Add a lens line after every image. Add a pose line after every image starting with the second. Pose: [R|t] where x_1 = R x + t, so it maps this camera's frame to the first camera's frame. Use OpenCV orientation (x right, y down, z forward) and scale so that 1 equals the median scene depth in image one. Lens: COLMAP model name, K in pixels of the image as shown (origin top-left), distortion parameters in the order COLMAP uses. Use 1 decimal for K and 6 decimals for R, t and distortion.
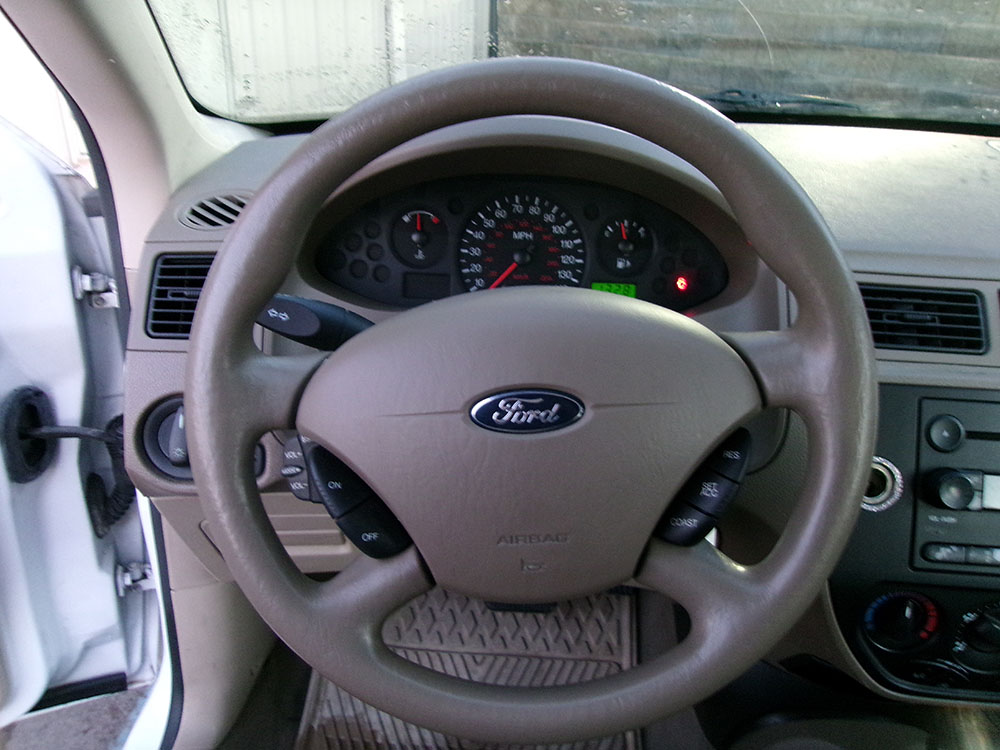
lens RADIAL K [[768.4, 0, 500.0], [0, 768.4, 375.0], [0, 0, 1]] dist [0.005059, 0.034095]
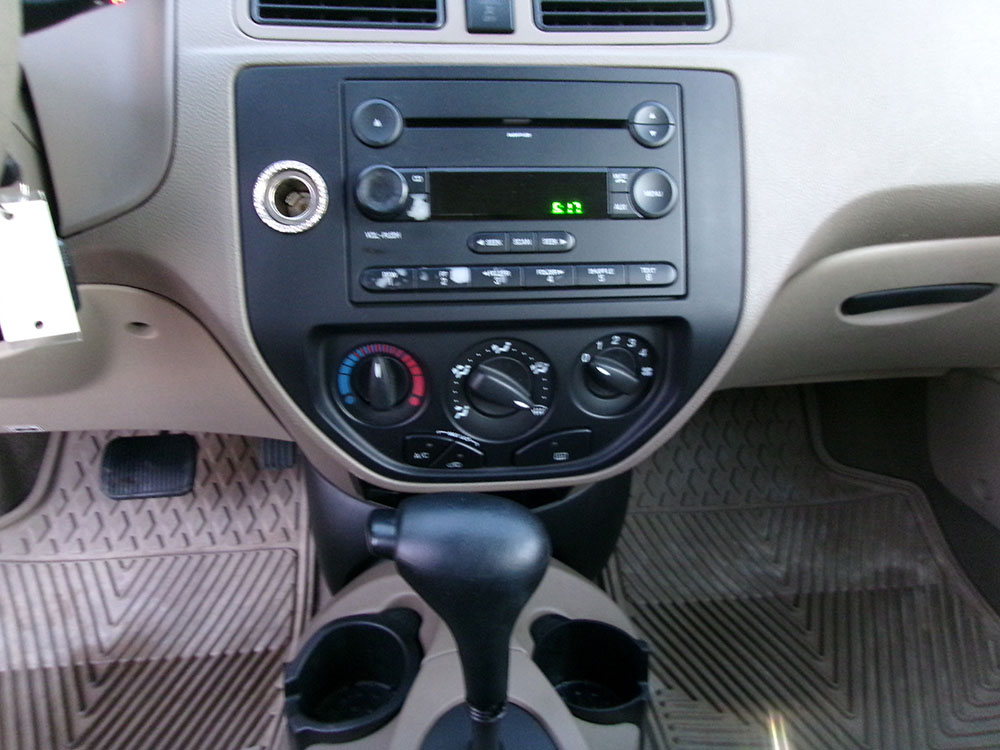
lens RADIAL K [[768.4, 0, 500.0], [0, 768.4, 375.0], [0, 0, 1]] dist [0.005059, 0.034095]
pose [[0.991752, -0.094913, 0.086131, 0.326624], [0.091479, 0.994879, 0.042989, 0.162232], [-0.089770, -0.034755, 0.995356, 0.120343]]
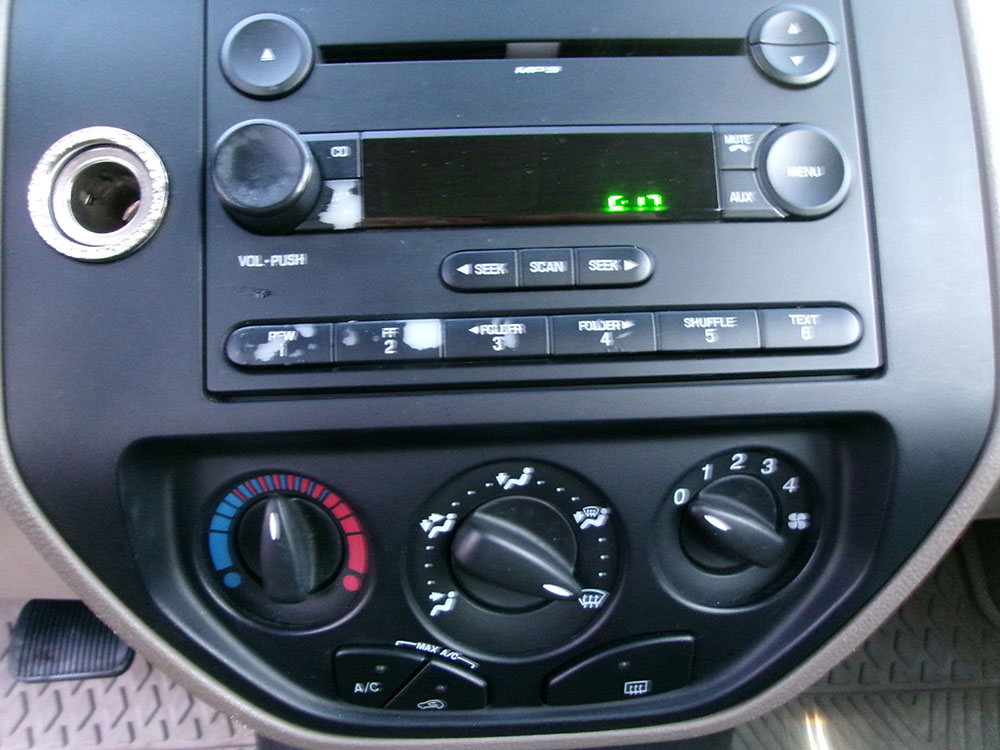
lens RADIAL K [[758.0, 0, 498.5], [0, 758.0, 380.5], [0, 0, 1]] dist [-0.040916, 0.074705]
pose [[0.994700, -0.101088, 0.018775, 0.361071], [0.102567, 0.988308, -0.112812, 0.161665], [-0.007151, 0.114140, 0.993439, 0.336227]]
